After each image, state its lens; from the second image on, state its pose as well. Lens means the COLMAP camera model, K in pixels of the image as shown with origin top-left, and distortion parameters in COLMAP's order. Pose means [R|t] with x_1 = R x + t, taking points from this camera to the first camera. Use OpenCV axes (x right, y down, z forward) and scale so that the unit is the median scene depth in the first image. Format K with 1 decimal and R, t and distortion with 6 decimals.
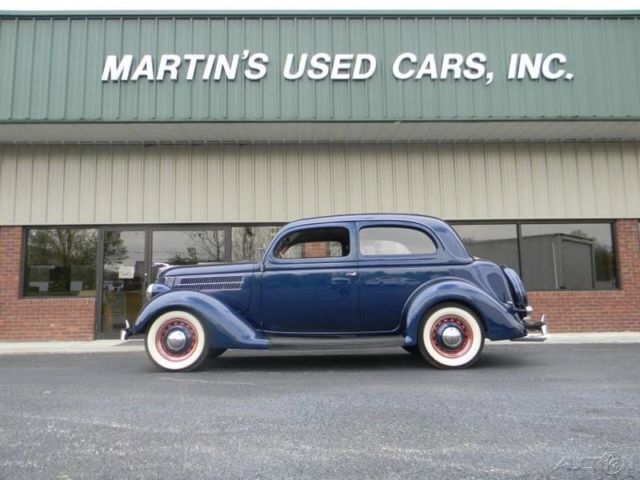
lens RADIAL K [[515.0, 0, 311.5], [0, 515.0, 238.5], [0, 0, 1]] dist [0.002982, -0.003872]
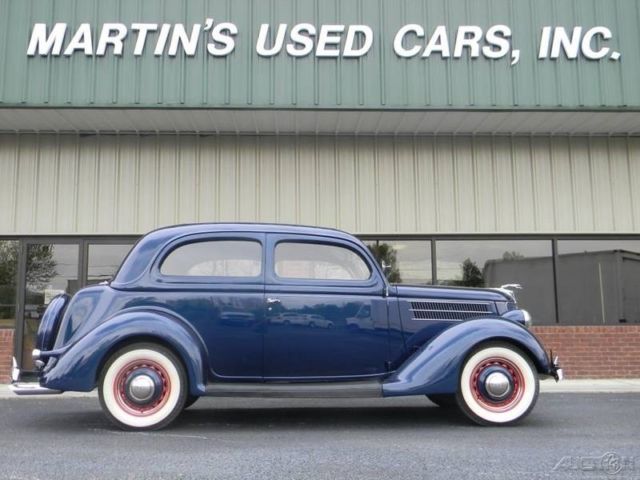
lens RADIAL K [[687.8, 0, 308.4], [0, 687.8, 237.7], [0, 0, 1]] dist [-0.001206, -0.015070]
pose [[0.999937, 0.009857, 0.005389, 0.024062], [-0.009758, 0.999788, -0.018129, -0.010090], [-0.005567, 0.018075, 0.999821, -0.057664]]
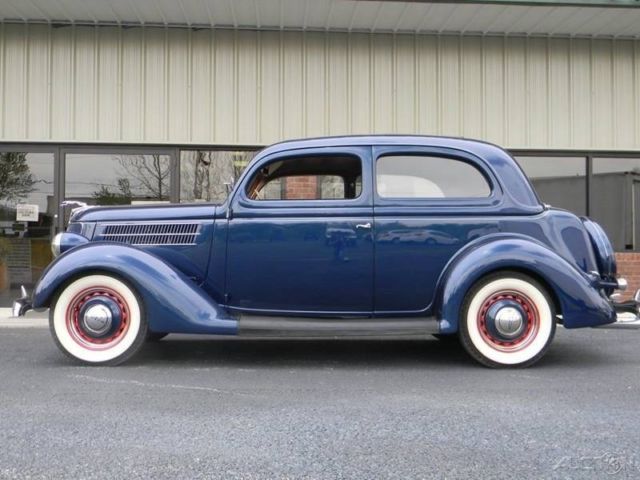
lens RADIAL K [[687.8, 0, 308.4], [0, 687.8, 237.7], [0, 0, 1]] dist [-0.001206, -0.015070]
pose [[0.999168, 0.022078, 0.034282, -0.014815], [-0.025308, 0.994976, 0.096857, 0.000432], [-0.031972, -0.097644, 0.994708, 0.074714]]
